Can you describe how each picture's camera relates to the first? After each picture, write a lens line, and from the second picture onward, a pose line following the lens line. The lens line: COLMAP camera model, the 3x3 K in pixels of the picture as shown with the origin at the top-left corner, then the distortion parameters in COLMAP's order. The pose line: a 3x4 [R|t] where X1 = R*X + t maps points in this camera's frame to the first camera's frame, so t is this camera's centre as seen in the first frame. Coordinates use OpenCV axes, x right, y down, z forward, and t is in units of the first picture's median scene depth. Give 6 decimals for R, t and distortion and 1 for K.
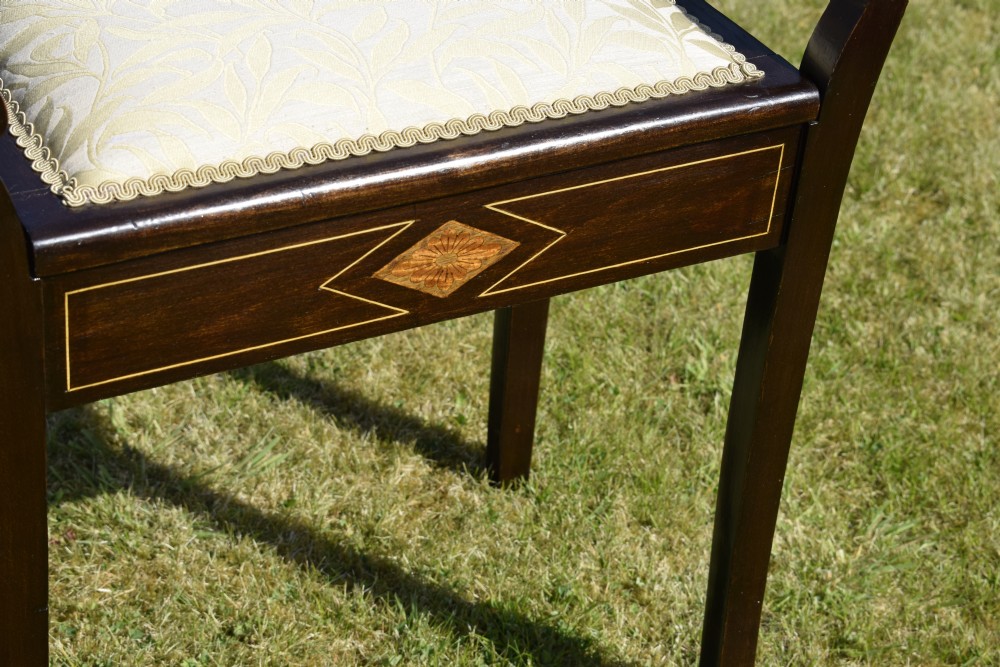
lens RADIAL K [[2242.0, 0, 492.8], [0, 2242.0, 336.6], [0, 0, 1]] dist [-0.018589, 0.000000]
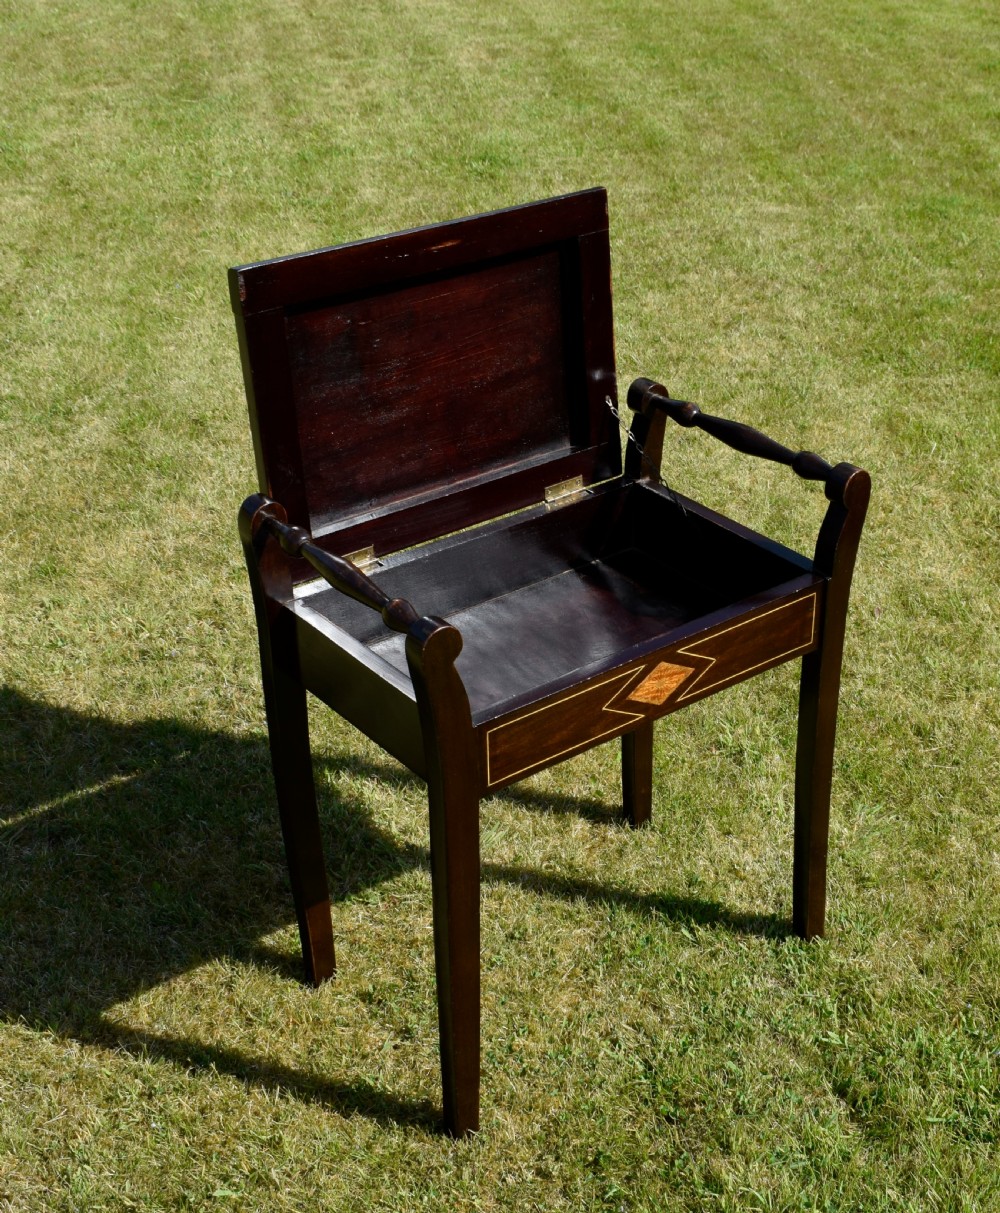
lens RADIAL K [[1811.2, 0, 556.5], [0, 1811.2, 600.1], [0, 0, 1]] dist [-0.022535, 0.000000]
pose [[0.979531, -0.162013, 0.119461, -0.198116], [0.172897, 0.981077, -0.087150, 0.009506], [-0.103082, 0.106020, 0.989007, -0.343042]]
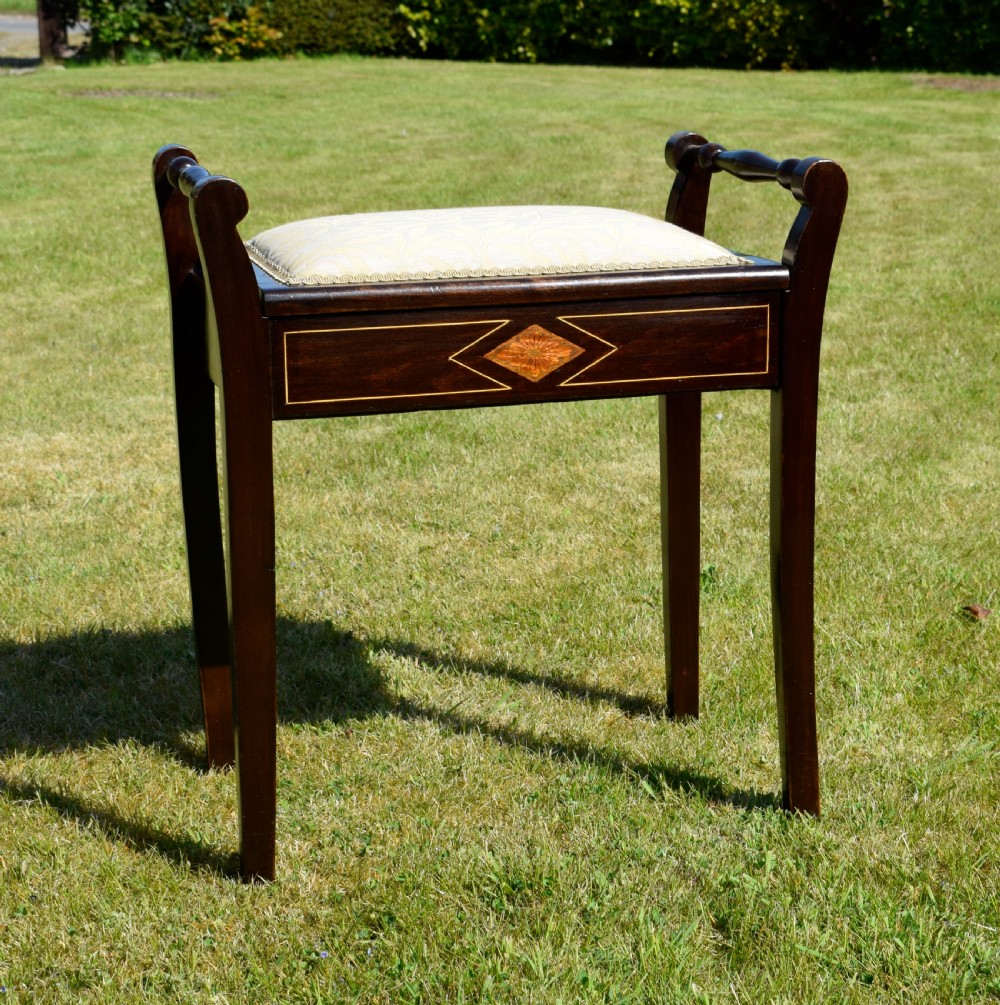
lens RADIAL K [[2313.8, 0, 623.5], [0, 2313.8, 532.5], [0, 0, 1]] dist [-0.032104, 0.000000]
pose [[0.982897, -0.044193, -0.178773, 0.238556], [-0.023858, 0.932040, -0.361570, 0.489730], [0.182603, 0.359652, 0.915045, -0.315674]]
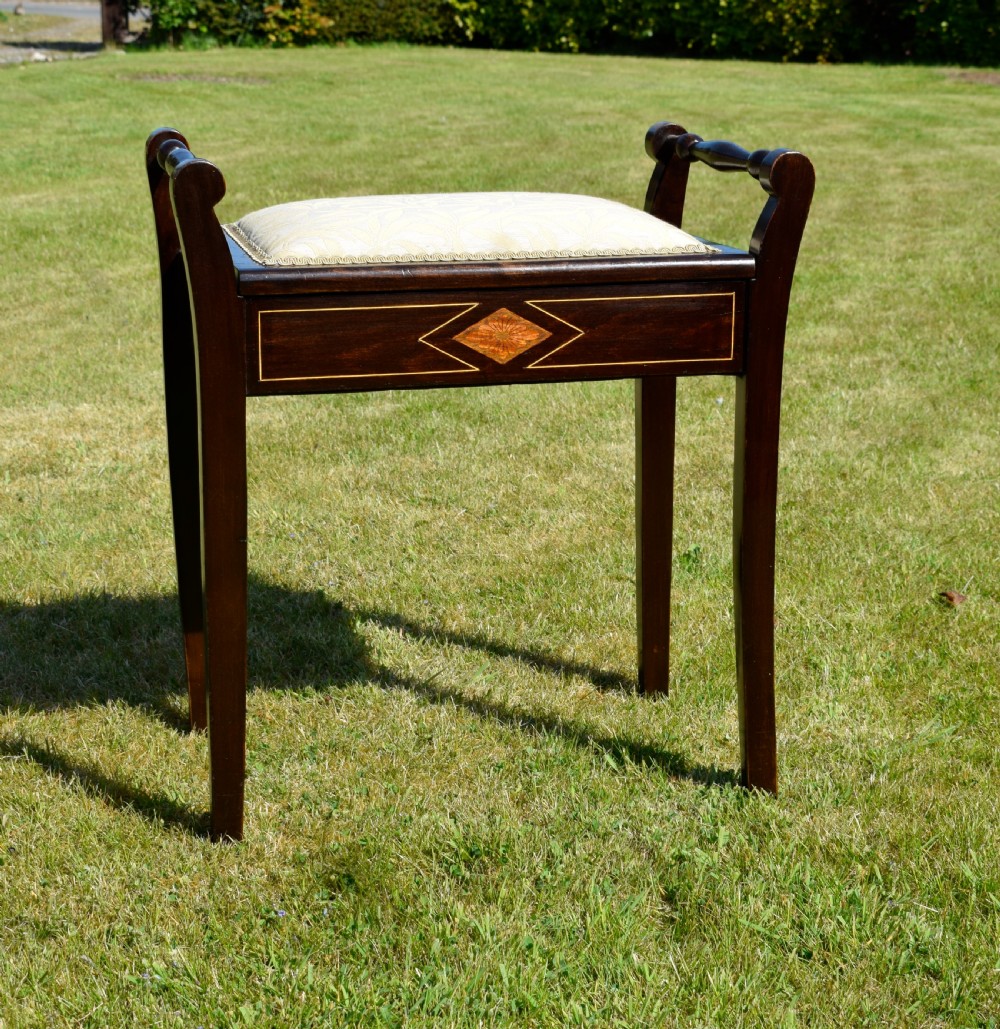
lens RADIAL K [[2242.6, 0, 526.2], [0, 2242.6, 541.8], [0, 0, 1]] dist [-0.036856, 0.000000]
pose [[0.971284, -0.018503, -0.237202, 0.276025], [-0.066521, 0.936093, -0.345406, 0.484795], [0.228434, 0.351266, 0.907981, -0.303010]]
